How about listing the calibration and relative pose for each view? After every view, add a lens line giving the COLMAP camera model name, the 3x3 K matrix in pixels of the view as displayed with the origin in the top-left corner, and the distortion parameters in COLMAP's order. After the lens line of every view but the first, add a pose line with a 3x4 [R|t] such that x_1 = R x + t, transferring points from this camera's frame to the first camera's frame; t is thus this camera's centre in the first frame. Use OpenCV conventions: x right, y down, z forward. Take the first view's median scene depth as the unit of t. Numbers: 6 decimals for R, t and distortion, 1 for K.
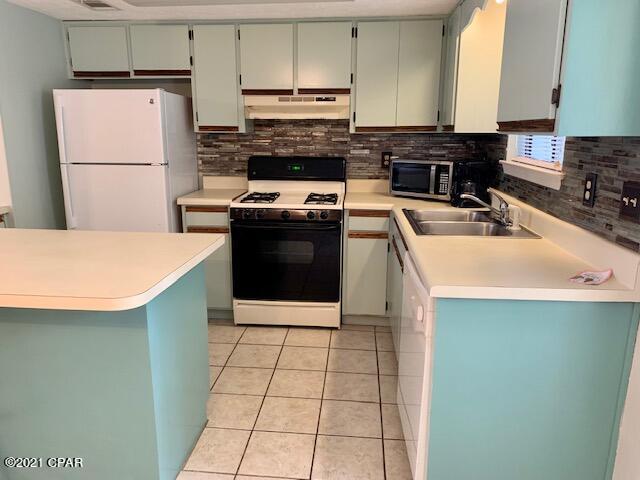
lens RADIAL K [[494.1, 0, 306.3], [0, 494.1, 244.8], [0, 0, 1]] dist [0.044303, -0.023242]
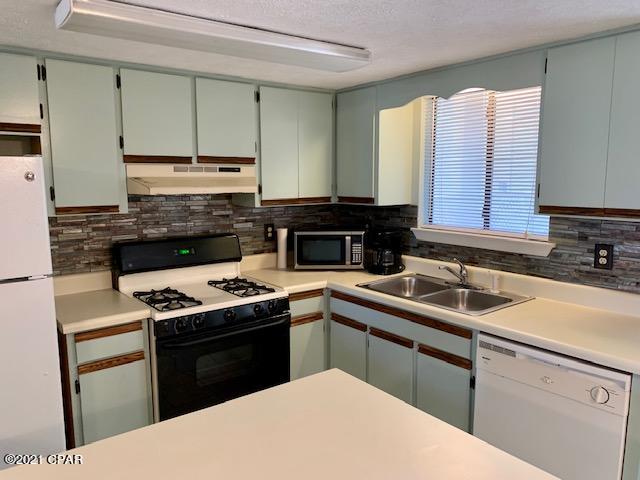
lens RADIAL K [[494.1, 0, 318.7], [0, 494.1, 246.5], [0, 0, 1]] dist [0.044303, -0.023242]
pose [[0.715633, -0.107837, 0.690102, -0.443385], [0.164060, 0.986320, -0.016005, -0.125527], [-0.678935, 0.124672, 0.723536, 0.304381]]
